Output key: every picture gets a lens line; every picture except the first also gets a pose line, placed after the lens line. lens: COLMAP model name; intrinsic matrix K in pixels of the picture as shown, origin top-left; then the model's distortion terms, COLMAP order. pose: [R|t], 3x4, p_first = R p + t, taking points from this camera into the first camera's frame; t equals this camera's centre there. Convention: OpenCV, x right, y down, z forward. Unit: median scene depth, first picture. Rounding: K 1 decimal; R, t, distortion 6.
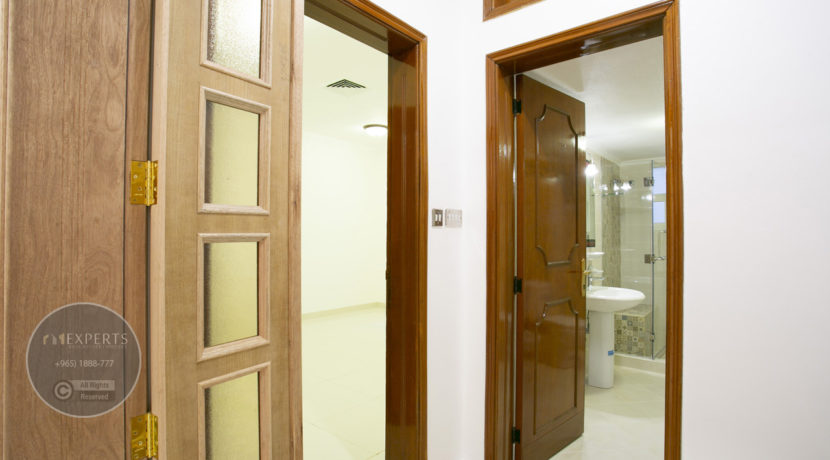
lens RADIAL K [[408.0, 0, 415.0], [0, 408.0, 230.0], [0, 0, 1]] dist [-0.073210, 0.031235]
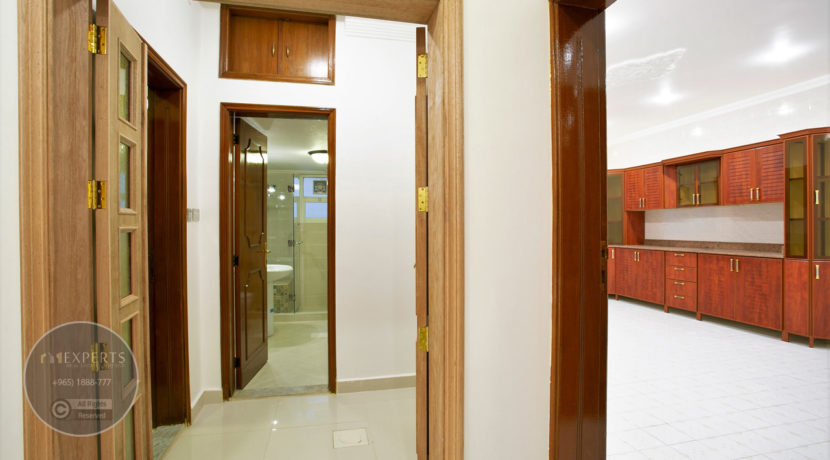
lens RADIAL K [[408.0, 0, 415.0], [0, 408.0, 230.0], [0, 0, 1]] dist [-0.073210, 0.031235]
pose [[0.615636, -0.009266, 0.787976, -0.275544], [-0.008547, 0.999794, 0.018434, -0.004885], [-0.787984, -0.018084, 0.615430, -0.230373]]
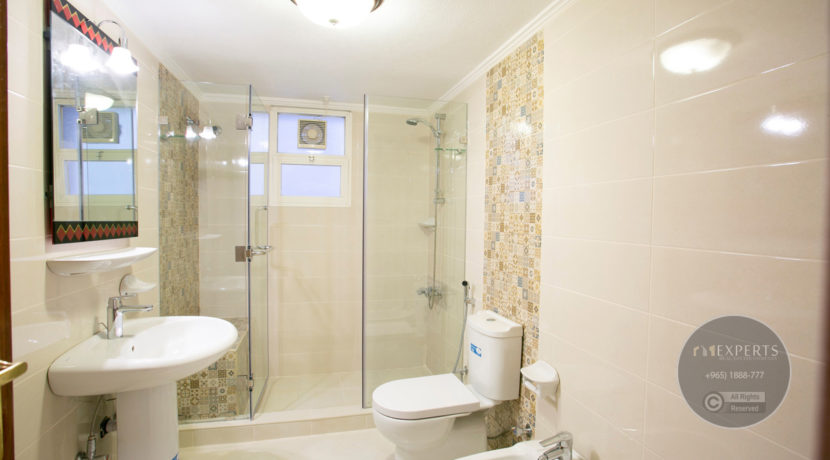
lens RADIAL K [[408.0, 0, 415.0], [0, 408.0, 230.0], [0, 0, 1]] dist [-0.073210, 0.031235]
pose [[0.588727, -0.020150, 0.808081, 0.257225], [-0.025839, 0.998709, 0.043729, 0.004650], [-0.807919, -0.046624, 0.587447, 0.448716]]
